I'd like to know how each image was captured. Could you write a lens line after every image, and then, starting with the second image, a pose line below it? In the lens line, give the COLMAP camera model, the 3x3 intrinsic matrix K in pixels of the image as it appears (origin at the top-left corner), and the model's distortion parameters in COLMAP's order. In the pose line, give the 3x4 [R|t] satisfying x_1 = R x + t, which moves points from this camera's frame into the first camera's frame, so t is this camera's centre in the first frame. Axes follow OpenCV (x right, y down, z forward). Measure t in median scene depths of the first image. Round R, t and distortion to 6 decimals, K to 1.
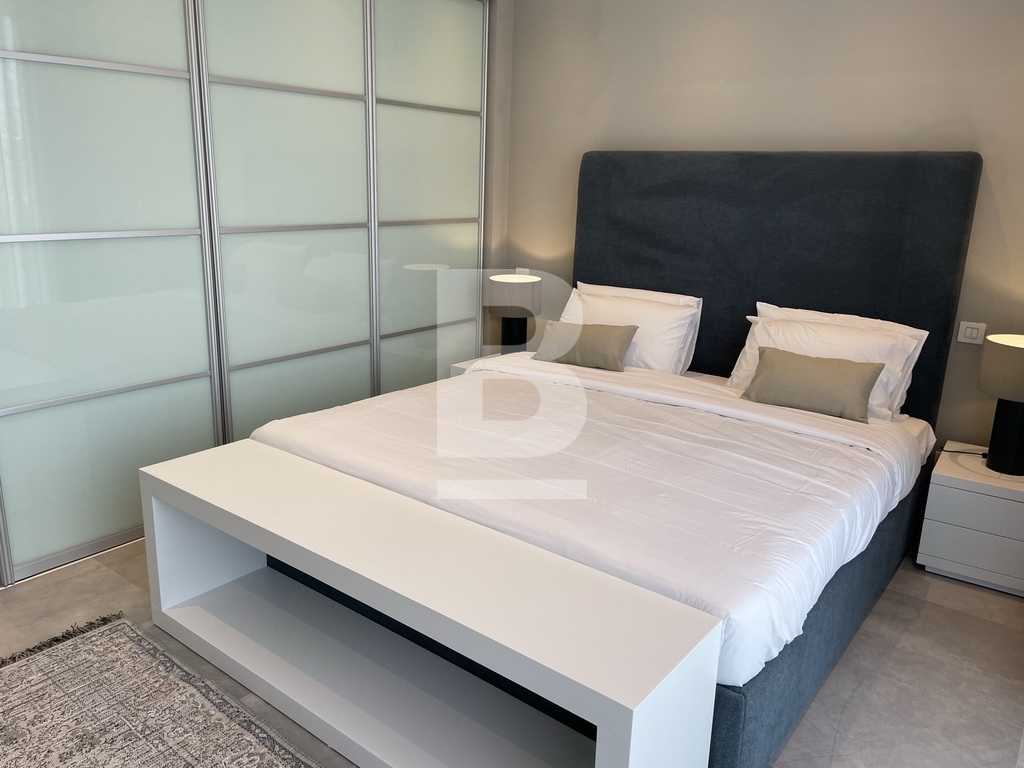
lens RADIAL K [[779.7, 0, 507.6], [0, 779.7, 367.3], [0, 0, 1]] dist [0.096081, -0.122017]
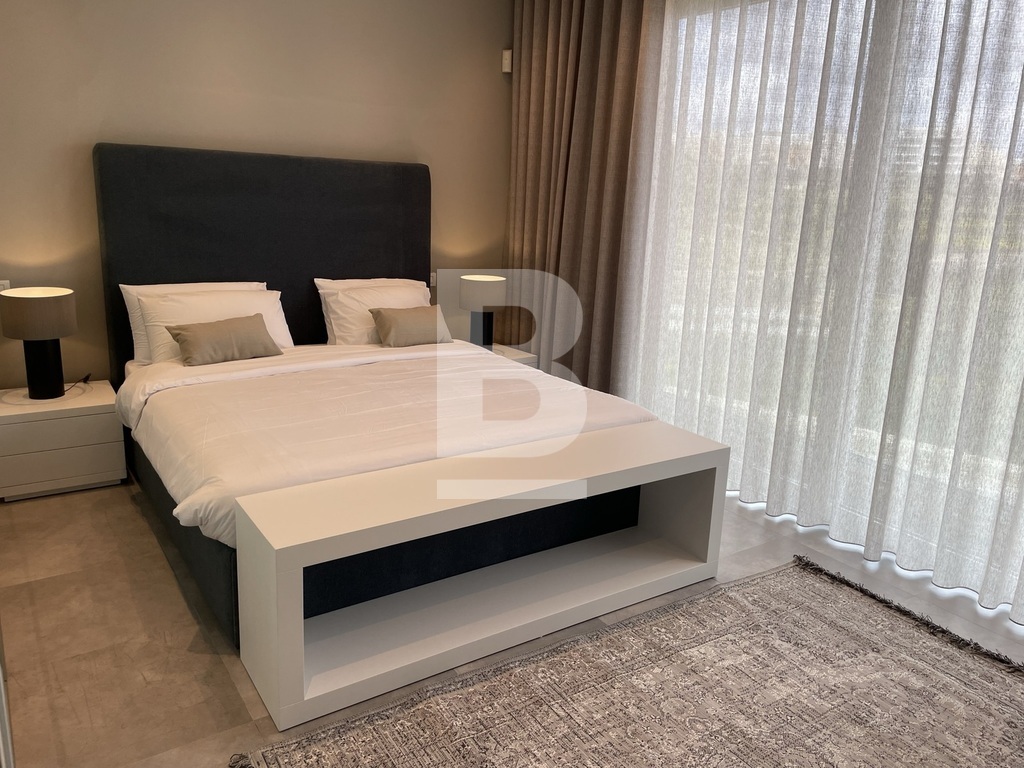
lens RADIAL K [[779.7, 0, 507.6], [0, 779.7, 367.3], [0, 0, 1]] dist [0.096081, -0.122017]
pose [[0.302119, -0.230693, 0.924935, -0.914165], [0.197345, 0.964393, 0.176073, -0.126944], [-0.932619, 0.129337, 0.336888, 0.384507]]
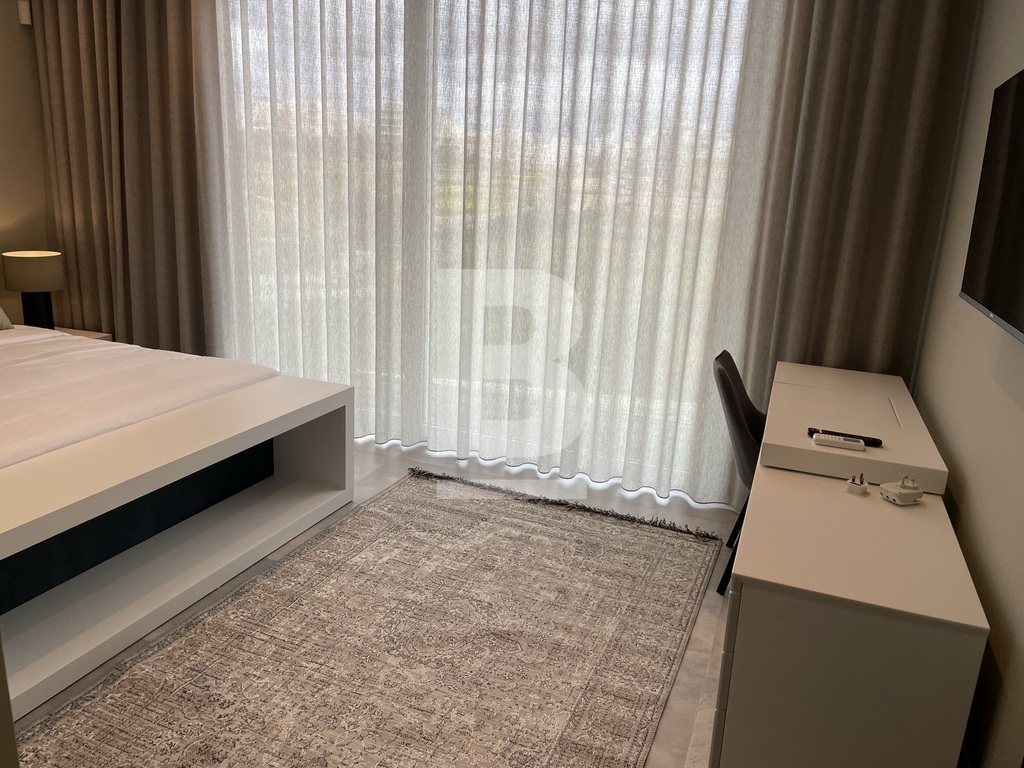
lens RADIAL K [[779.7, 0, 507.6], [0, 779.7, 367.3], [0, 0, 1]] dist [0.096081, -0.122017]
pose [[-0.286390, -0.269190, 0.919520, -1.045902], [0.178039, 0.928053, 0.327139, -0.160433], [-0.941426, 0.257400, -0.217859, 0.501166]]
